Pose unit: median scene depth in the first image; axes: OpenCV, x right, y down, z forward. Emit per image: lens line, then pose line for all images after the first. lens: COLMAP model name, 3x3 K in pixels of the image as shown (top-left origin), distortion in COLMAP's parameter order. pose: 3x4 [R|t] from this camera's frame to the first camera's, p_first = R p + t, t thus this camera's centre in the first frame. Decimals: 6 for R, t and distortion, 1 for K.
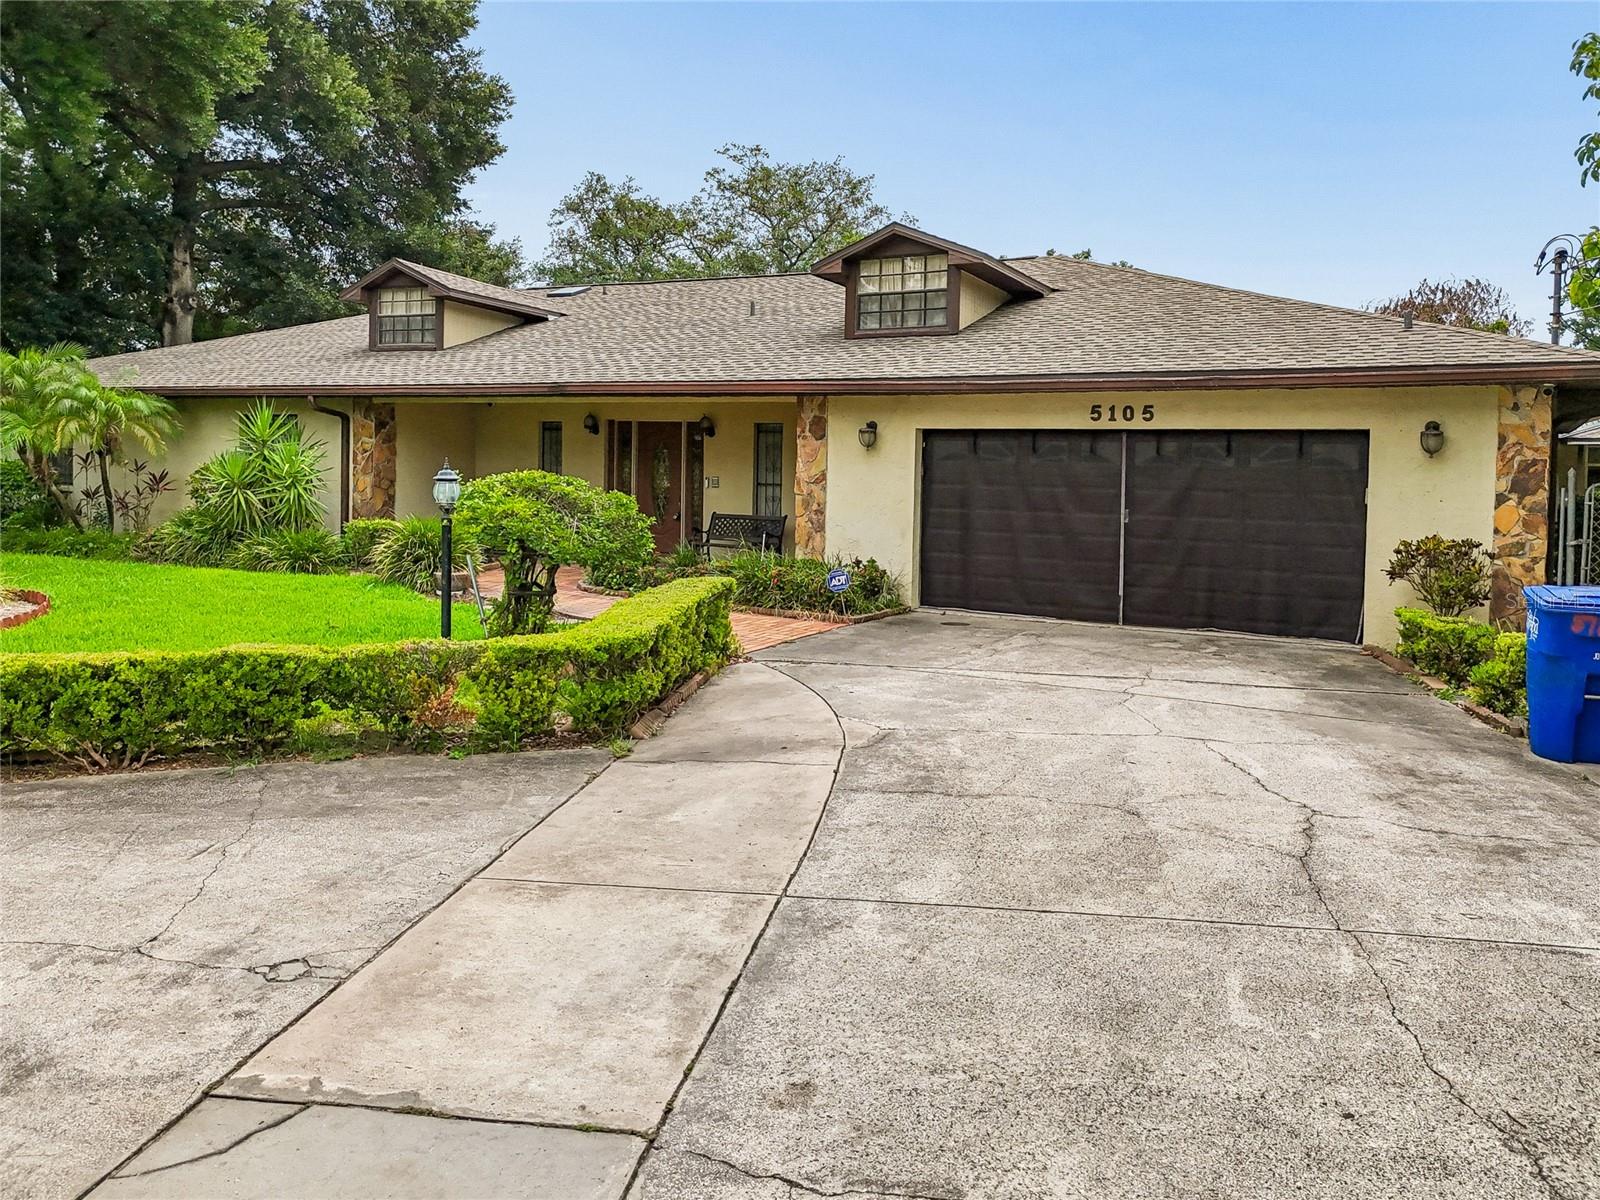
lens RADIAL K [[1235.9, 0, 828.3], [0, 1235.9, 516.0], [0, 0, 1]] dist [0.040725, -0.001176]
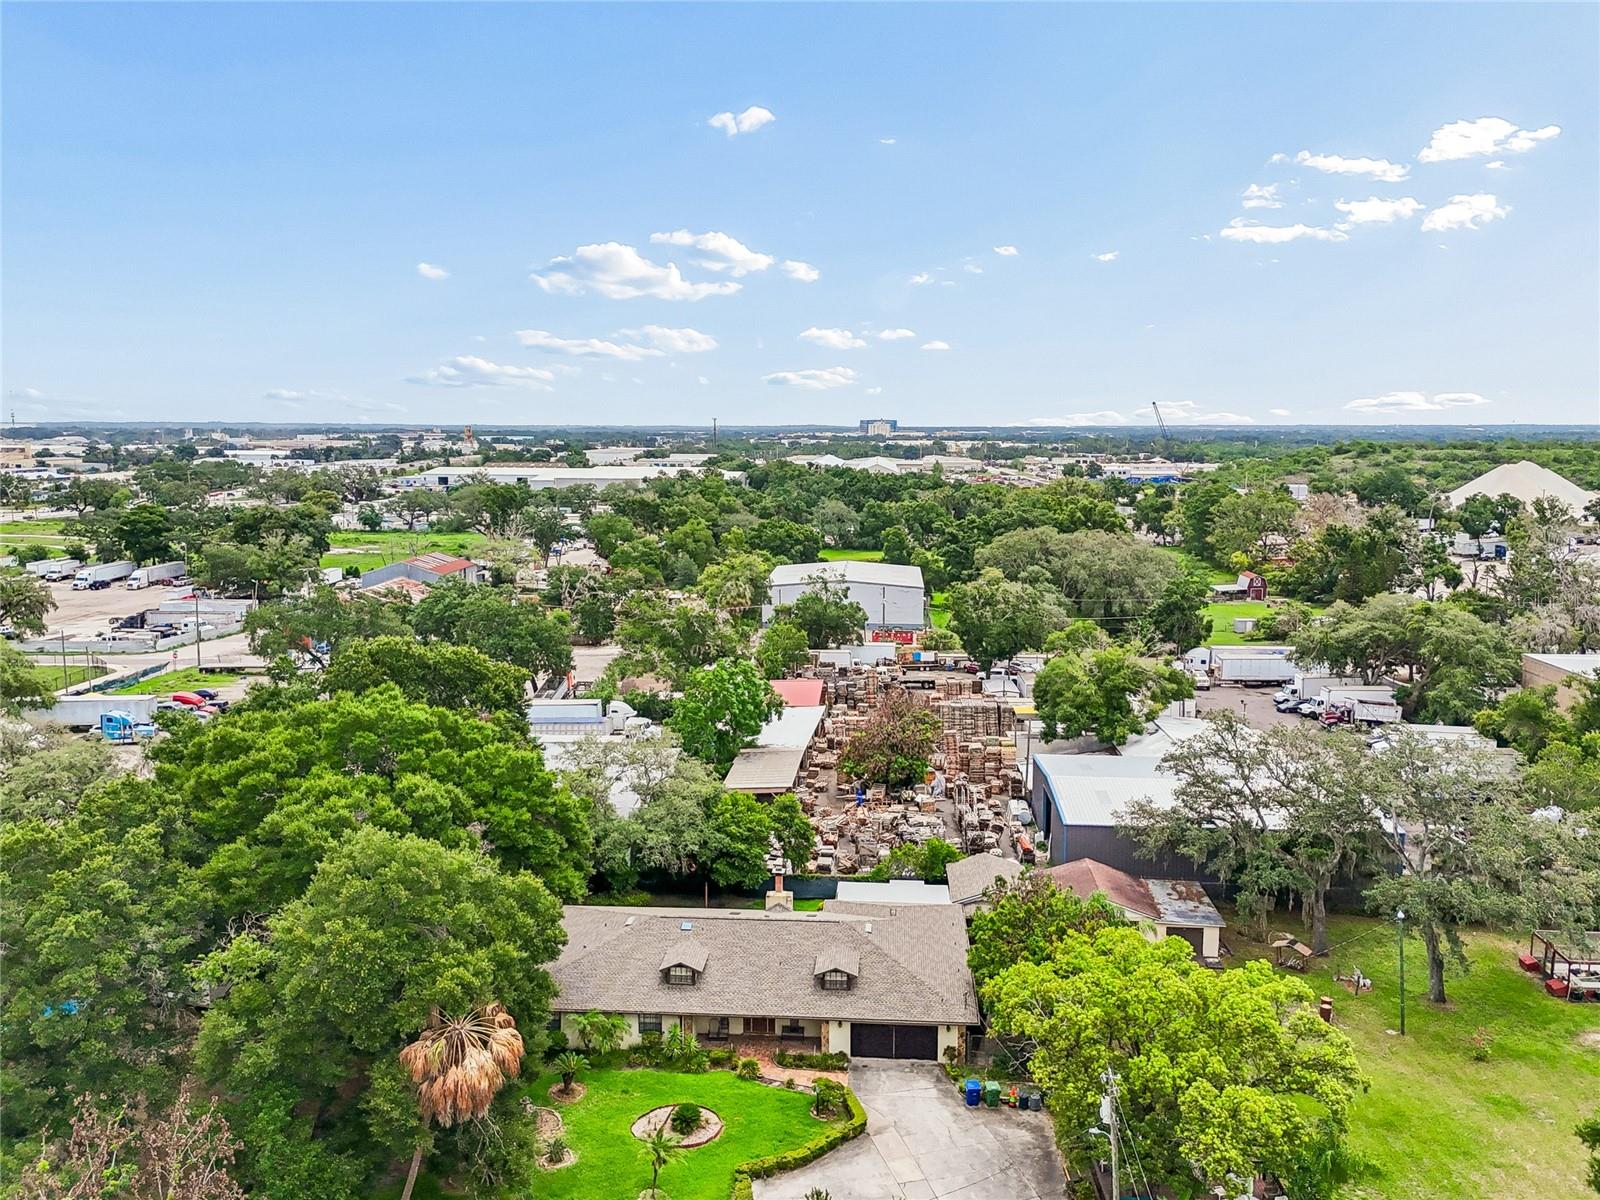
lens RADIAL K [[1229.7, 0, 792.4], [0, 1229.7, 604.5], [0, 0, 1]] dist [0.081724, -0.076949]
pose [[0.914433, -0.077222, 0.397302, -1.885784], [0.035969, 0.993251, 0.110268, -2.180864], [-0.403135, -0.086542, 0.911039, -3.086728]]
